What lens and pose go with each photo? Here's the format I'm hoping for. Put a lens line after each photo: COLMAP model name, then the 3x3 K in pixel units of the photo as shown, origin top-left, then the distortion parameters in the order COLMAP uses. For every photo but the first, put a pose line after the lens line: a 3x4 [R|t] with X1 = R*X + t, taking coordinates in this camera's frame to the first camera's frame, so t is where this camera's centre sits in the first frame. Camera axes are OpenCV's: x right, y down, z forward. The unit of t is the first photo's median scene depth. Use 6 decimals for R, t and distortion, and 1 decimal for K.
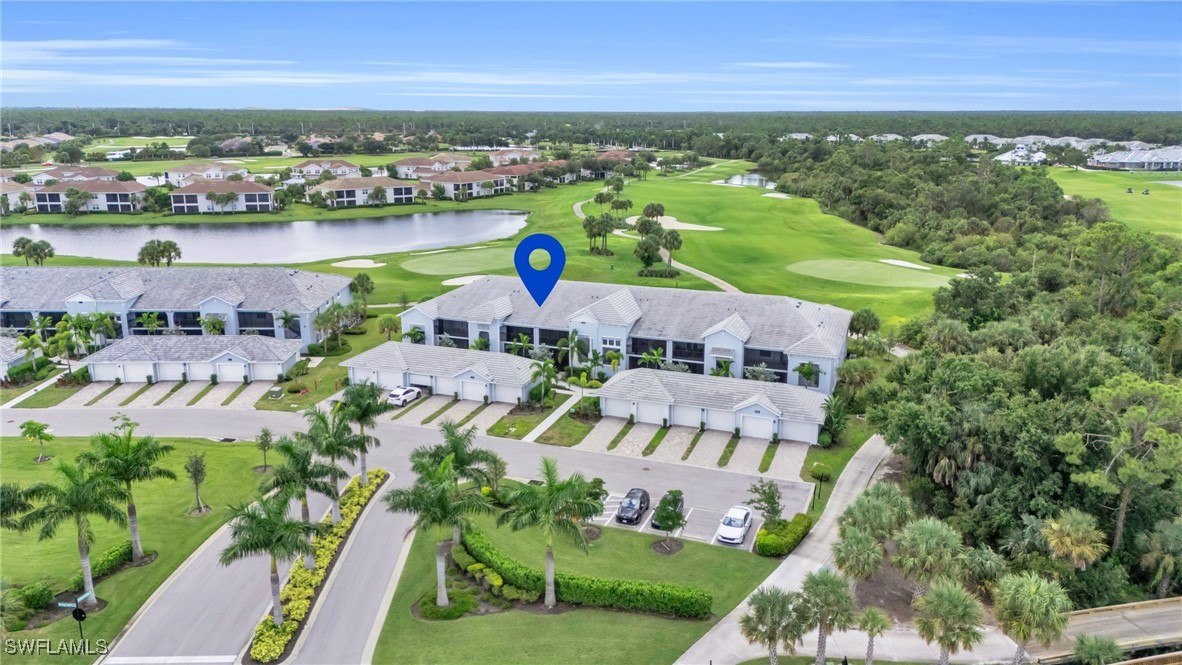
lens RADIAL K [[863.9, 0, 591.0], [0, 863.9, 332.5], [0, 0, 1]] dist [0.097192, -0.133163]
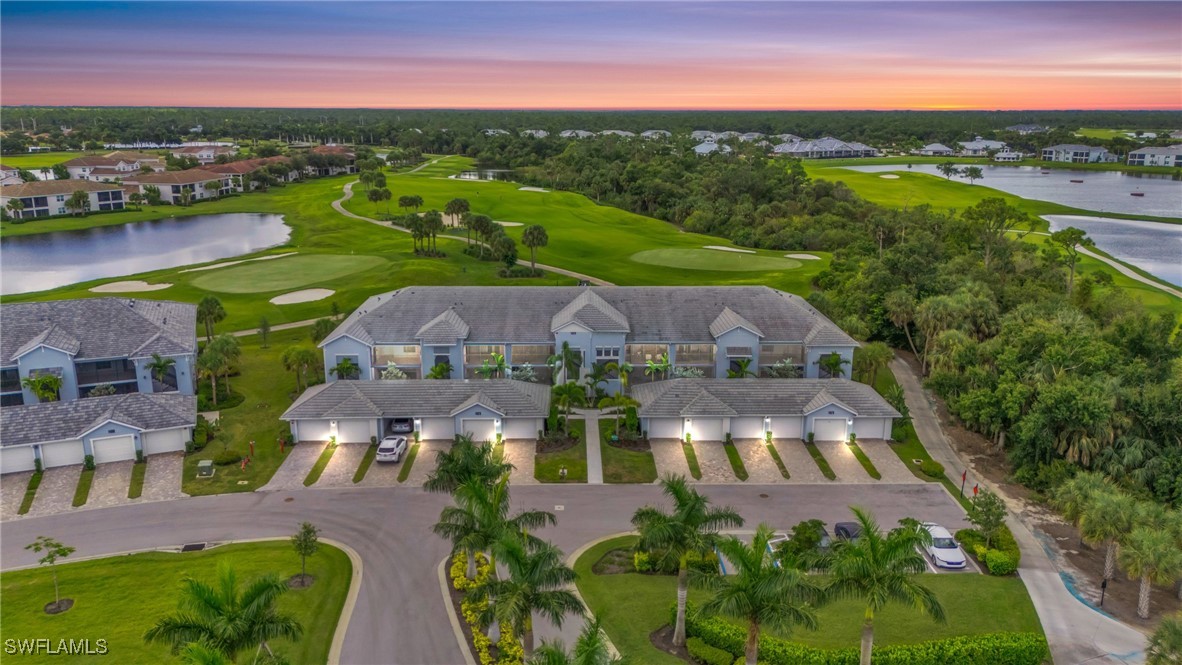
lens RADIAL K [[863.9, 0, 591.0], [0, 863.9, 332.5], [0, 0, 1]] dist [0.097192, -0.133163]
pose [[0.928630, -0.091307, 0.359595, -0.121859], [0.090540, 0.995711, 0.019015, -0.010911], [-0.359789, 0.014900, 0.932915, 0.079800]]
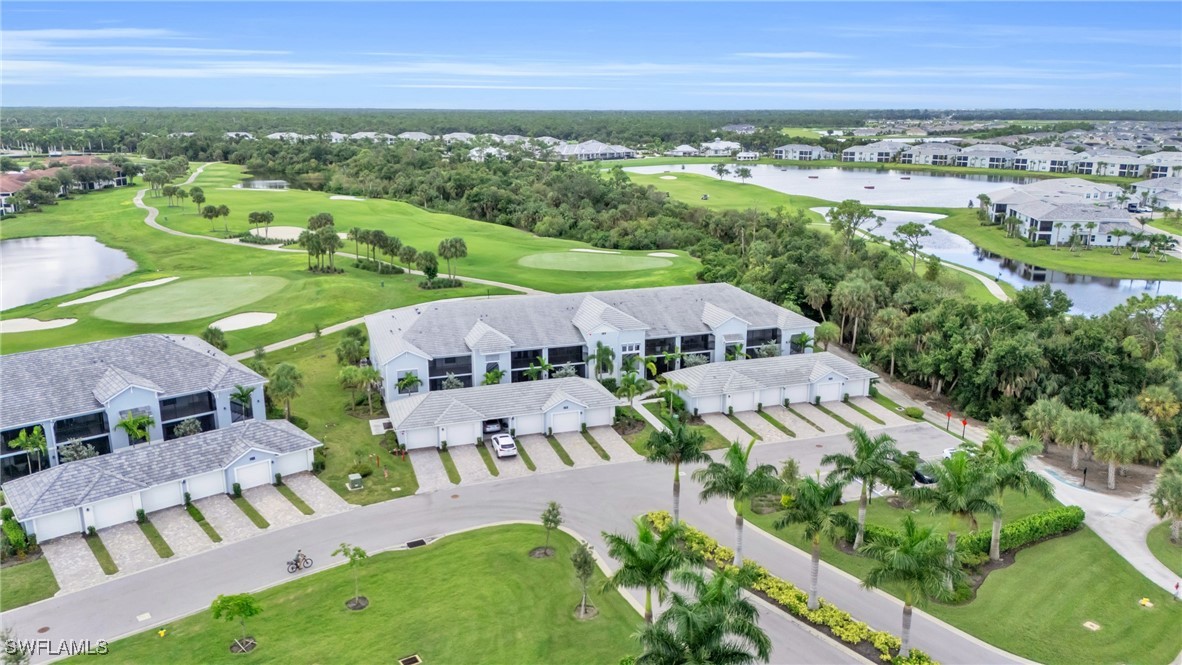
lens RADIAL K [[863.9, 0, 591.0], [0, 863.9, 332.5], [0, 0, 1]] dist [0.097192, -0.133163]
pose [[0.773339, -0.159953, 0.613483, -0.254659], [0.158010, 0.985743, 0.057828, -0.029289], [-0.613986, 0.052216, 0.787588, 0.093372]]
